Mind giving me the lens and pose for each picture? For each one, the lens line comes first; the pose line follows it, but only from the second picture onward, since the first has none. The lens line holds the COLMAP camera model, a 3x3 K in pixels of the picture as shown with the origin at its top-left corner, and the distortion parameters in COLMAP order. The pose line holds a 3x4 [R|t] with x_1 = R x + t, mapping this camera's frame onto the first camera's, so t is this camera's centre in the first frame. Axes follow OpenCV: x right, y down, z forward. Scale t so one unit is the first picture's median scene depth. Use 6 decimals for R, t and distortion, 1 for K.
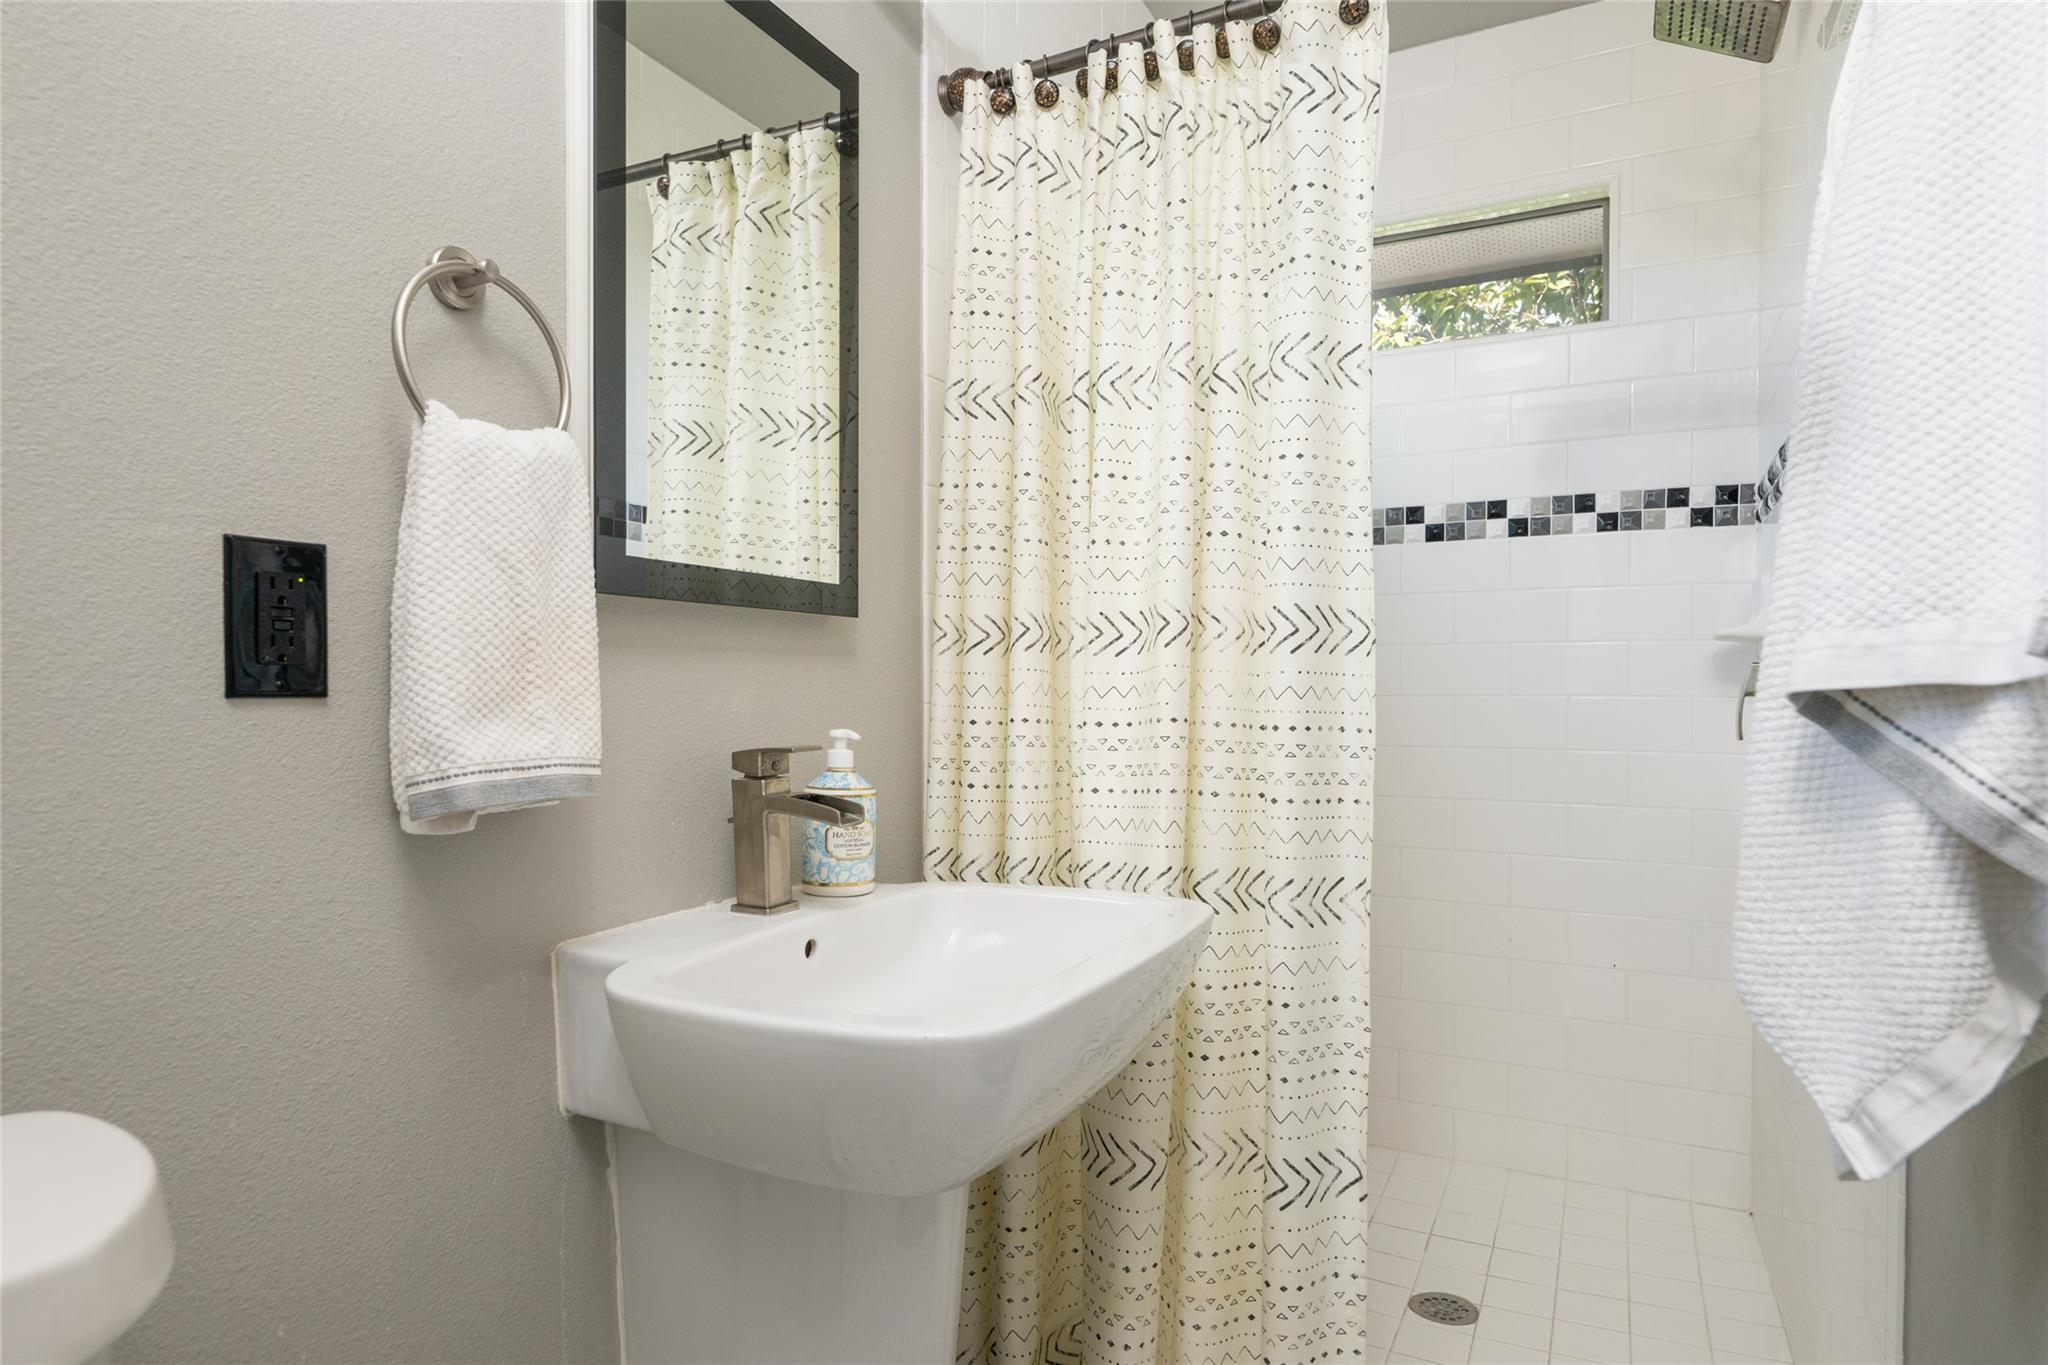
lens RADIAL K [[1147.4, 0, 1024.0], [0, 1147.4, 682.5], [0, 0, 1]] dist [-0.000188, -0.000018]
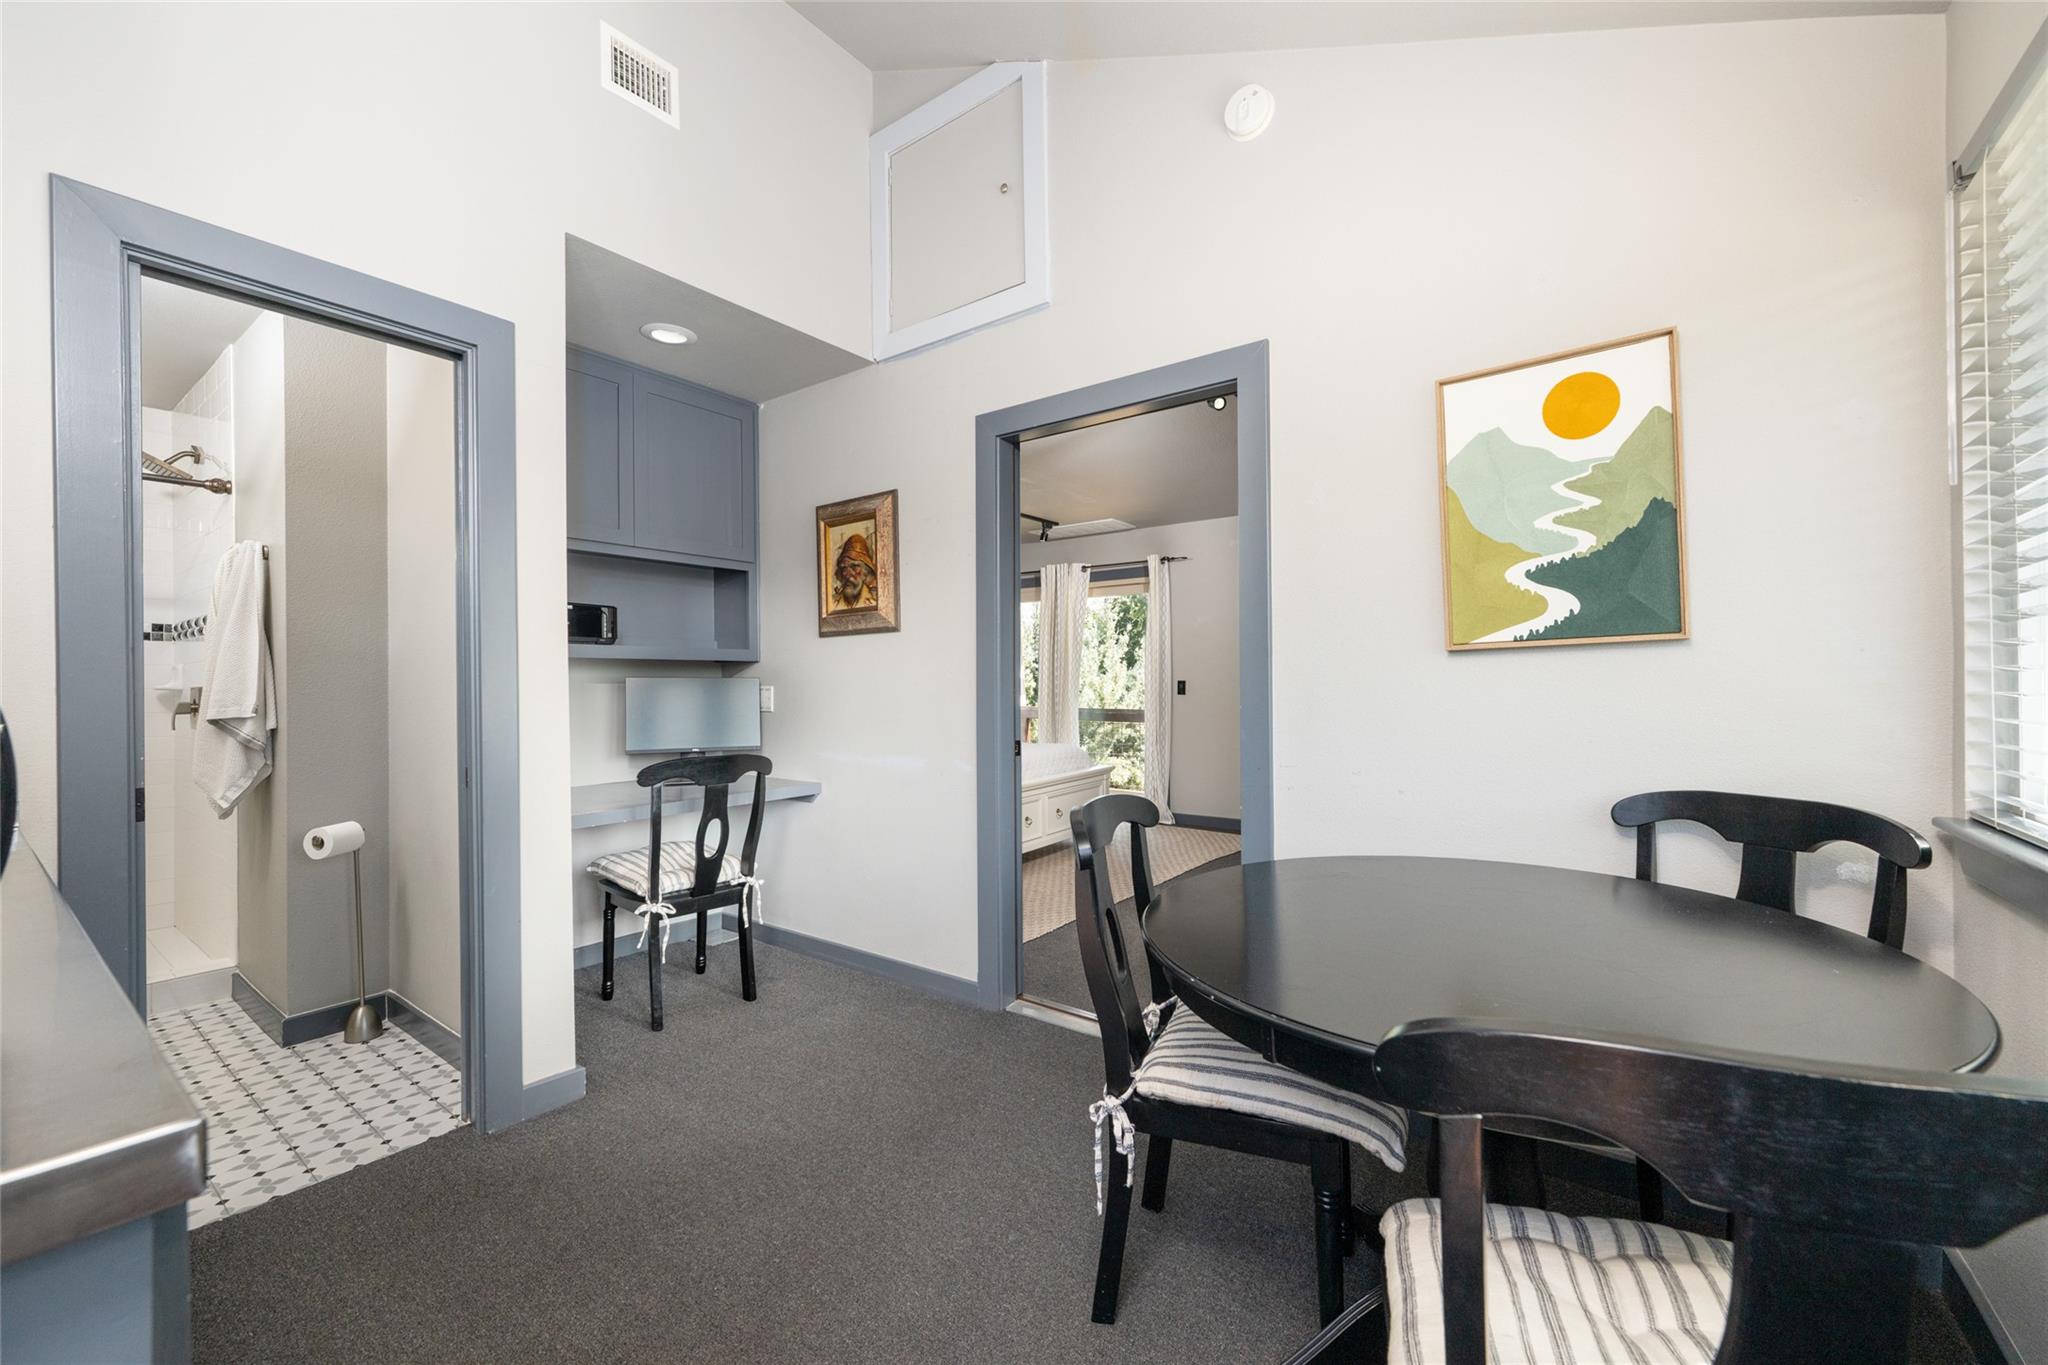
lens RADIAL K [[808.4, 0, 1024.8], [0, 808.4, 678.7], [0, 0, 1]] dist [0.000069, 0.000077]
pose [[0.161430, -0.000185, 0.986884, -2.530995], [0.008591, 0.999962, -0.001218, -0.153086], [-0.986847, 0.008675, 0.161425, -3.497737]]
